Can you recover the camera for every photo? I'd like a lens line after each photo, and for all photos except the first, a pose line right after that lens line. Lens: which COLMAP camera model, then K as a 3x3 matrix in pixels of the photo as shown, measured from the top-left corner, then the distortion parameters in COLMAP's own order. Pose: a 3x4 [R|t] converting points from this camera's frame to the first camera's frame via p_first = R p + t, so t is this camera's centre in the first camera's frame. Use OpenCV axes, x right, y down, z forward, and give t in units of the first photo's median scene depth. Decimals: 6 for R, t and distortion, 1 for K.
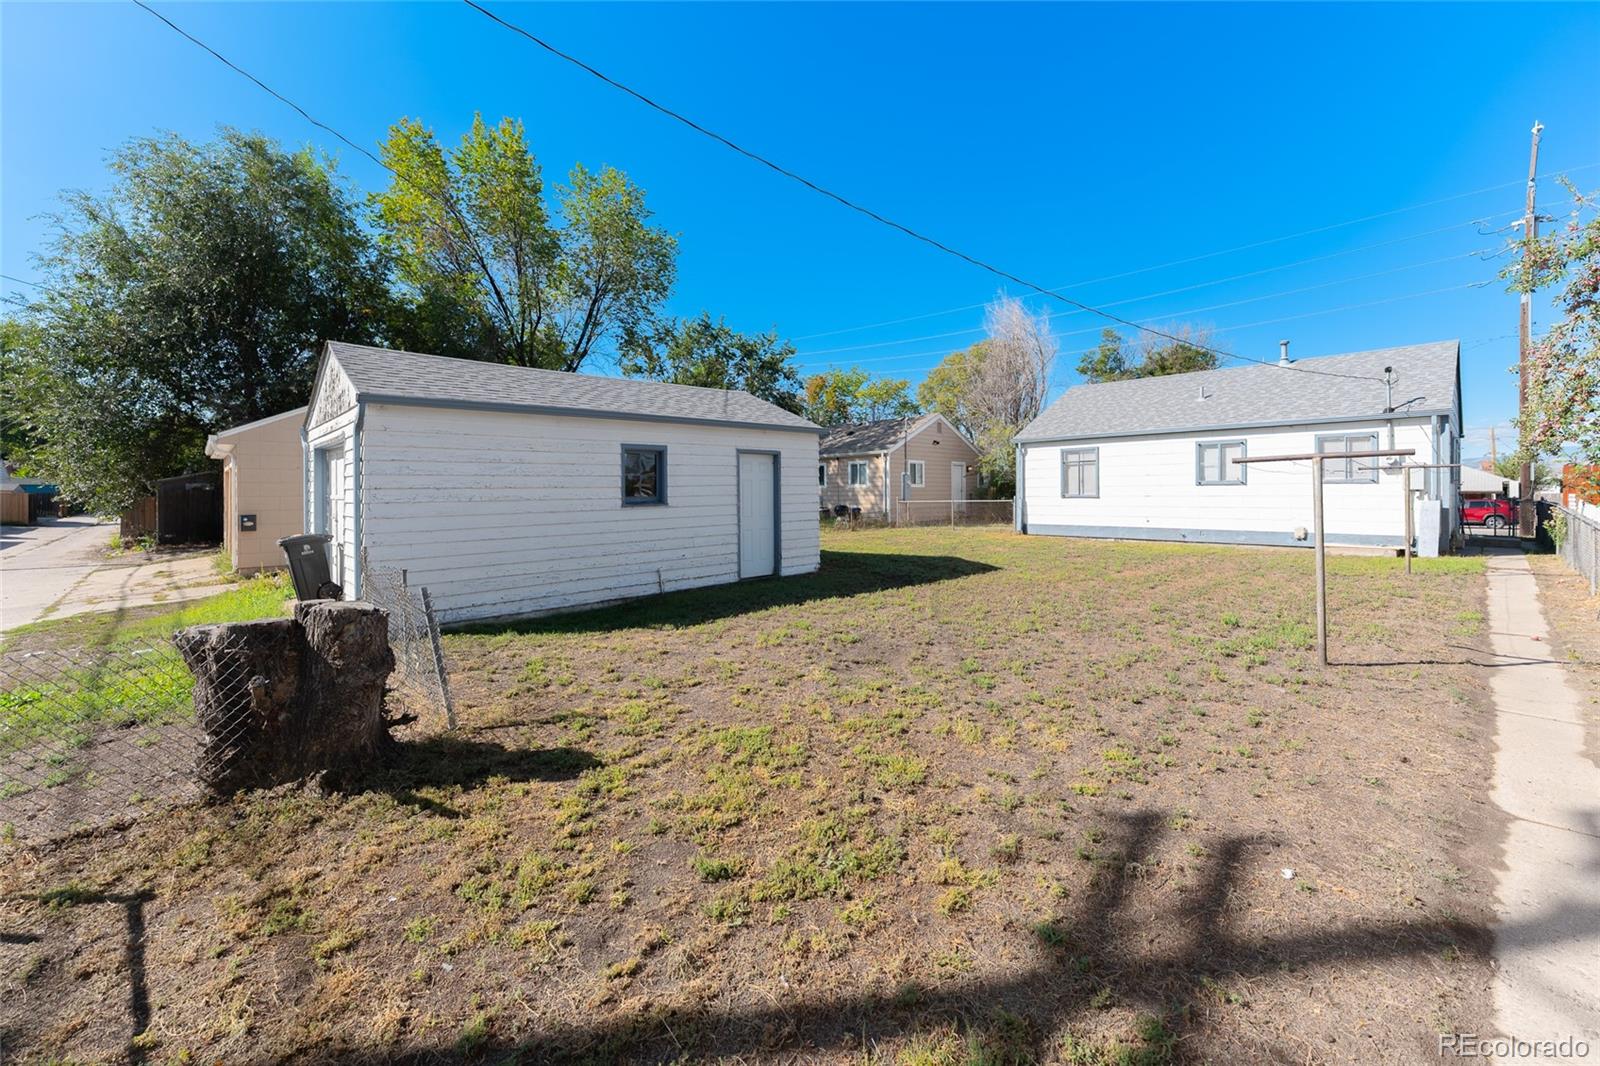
lens RADIAL K [[657.6, 0, 787.4], [0, 657.6, 496.6], [0, 0, 1]] dist [-0.001760, -0.000322]
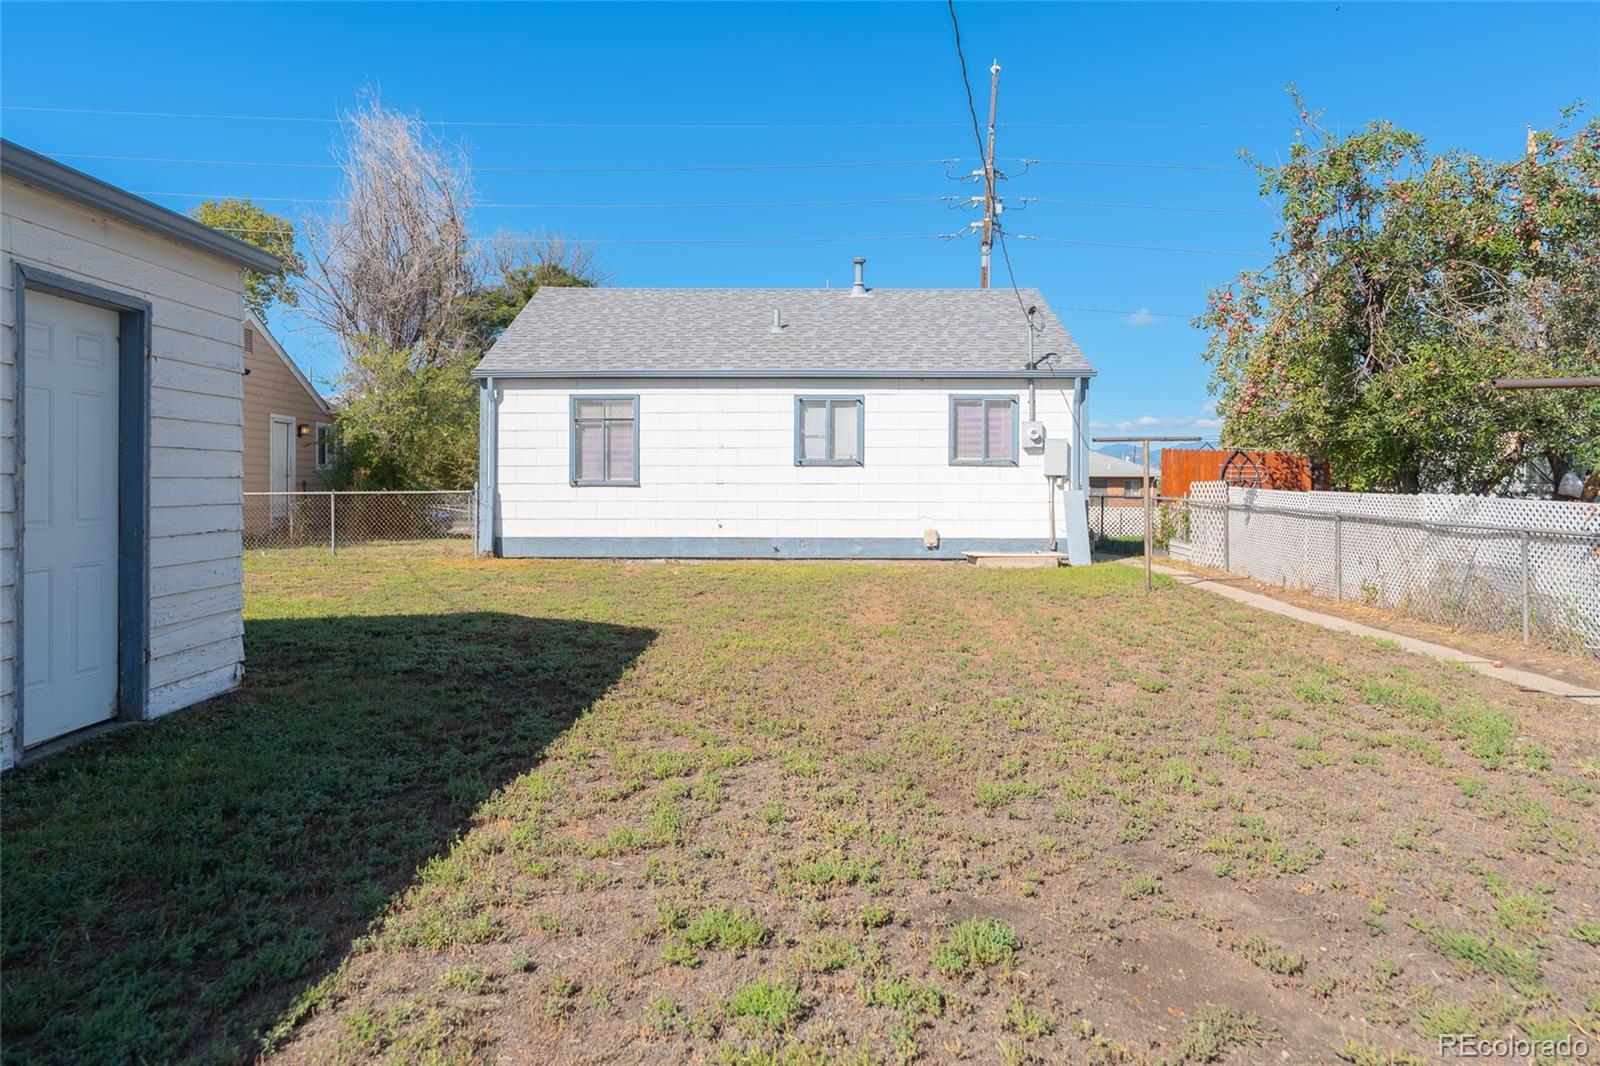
lens RADIAL K [[1089.5, 0, 799.3], [0, 1089.5, 483.6], [0, 0, 1]] dist [-0.007994, -0.002352]
pose [[0.683709, 0.012095, 0.729654, -0.106551], [-0.002925, 0.999900, -0.013833, 0.012304], [-0.729749, 0.007323, 0.683676, 0.279759]]
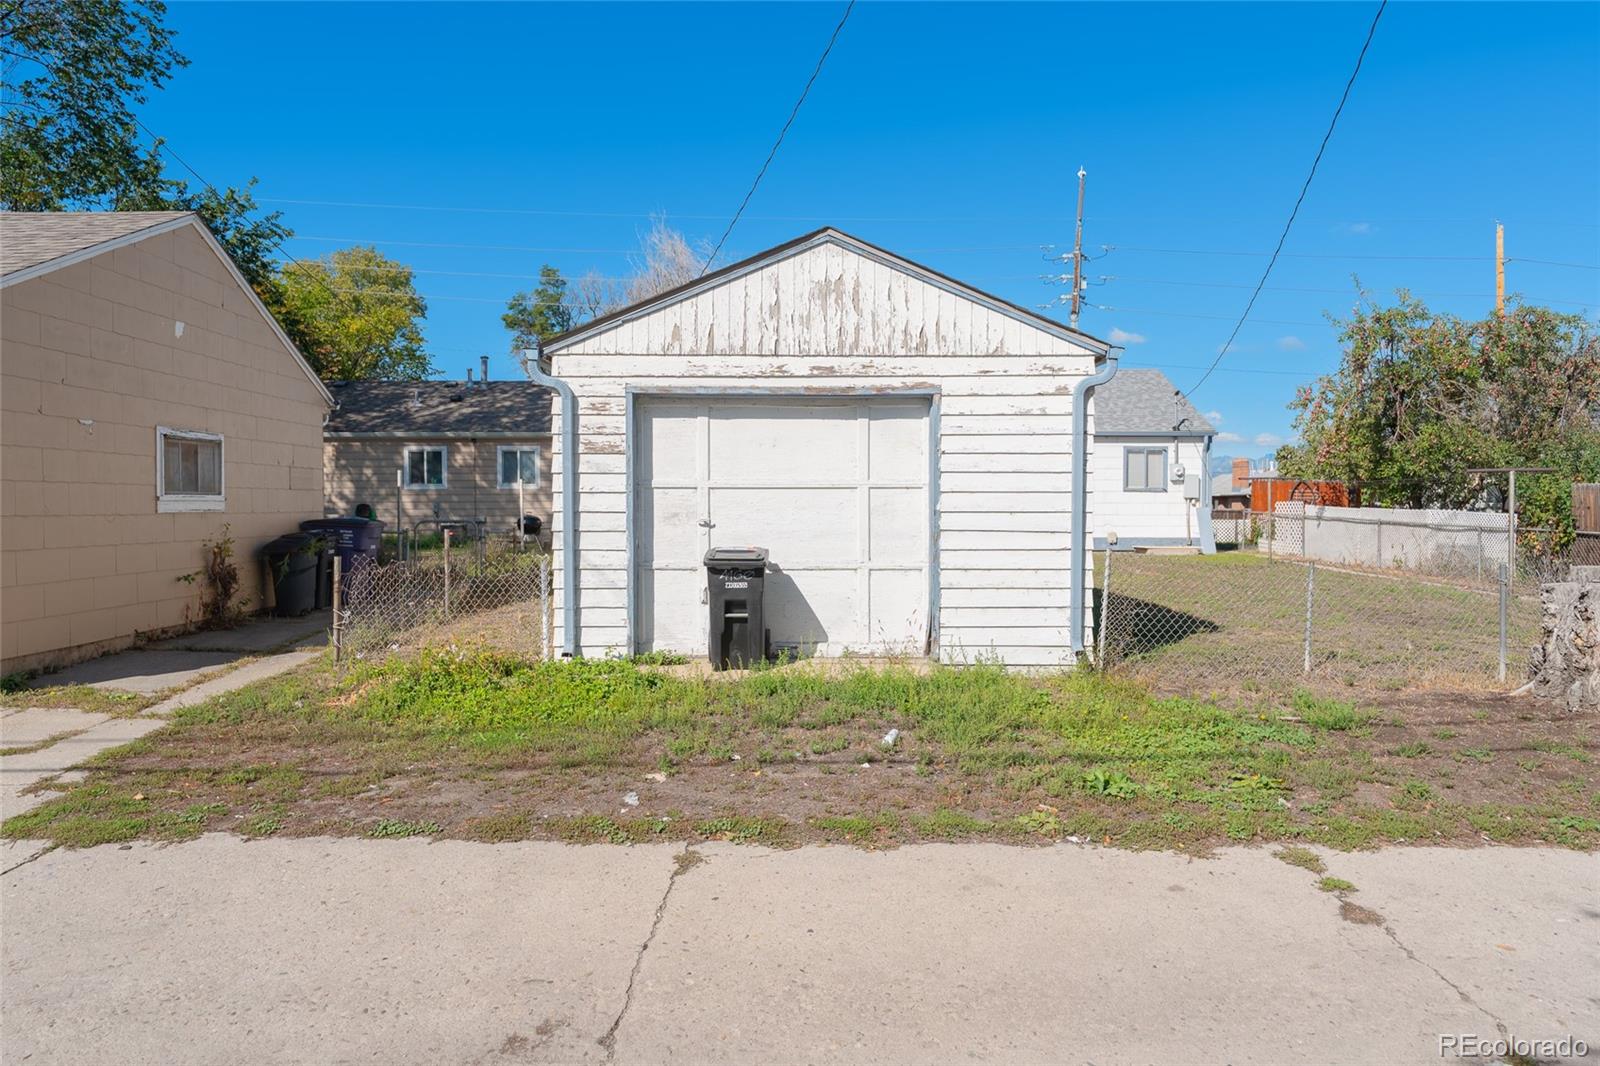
lens RADIAL K [[1089.5, 0, 796.7], [0, 1089.5, 529.2], [0, 0, 1]] dist [-0.007994, -0.002352]
pose [[0.671706, -0.009241, 0.740760, -0.721297], [-0.001187, 0.999907, 0.013550, 0.014799], [-0.740817, -0.009981, 0.671633, 0.164087]]
